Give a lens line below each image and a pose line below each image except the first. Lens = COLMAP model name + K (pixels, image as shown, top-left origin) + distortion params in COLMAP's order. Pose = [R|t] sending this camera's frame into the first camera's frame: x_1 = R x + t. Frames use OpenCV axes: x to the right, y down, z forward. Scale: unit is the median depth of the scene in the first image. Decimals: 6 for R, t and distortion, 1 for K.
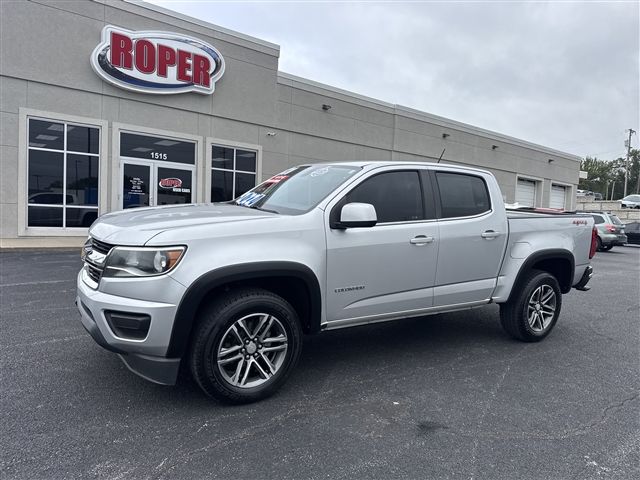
lens RADIAL K [[461.4, 0, 329.7], [0, 461.4, 235.7], [0, 0, 1]] dist [0.024063, -0.036059]
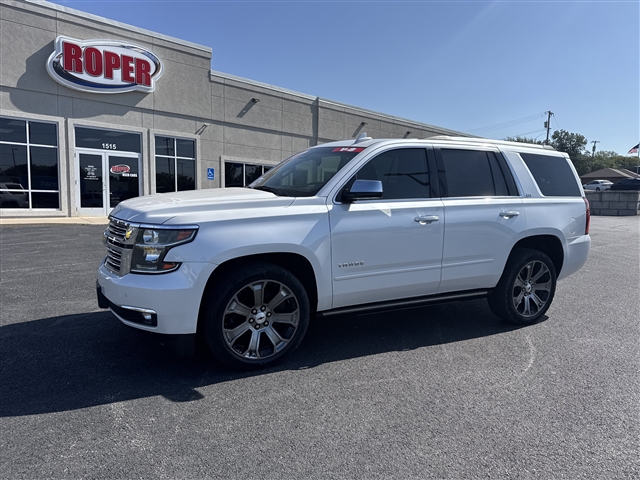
lens RADIAL K [[454.9, 0, 323.0], [0, 454.9, 237.8], [0, 0, 1]] dist [0.014468, -0.022992]
pose [[0.995421, -0.031992, 0.090073, 0.061288], [0.027925, 0.998548, 0.046058, 0.022239], [-0.091416, -0.043332, 0.994870, -0.215240]]
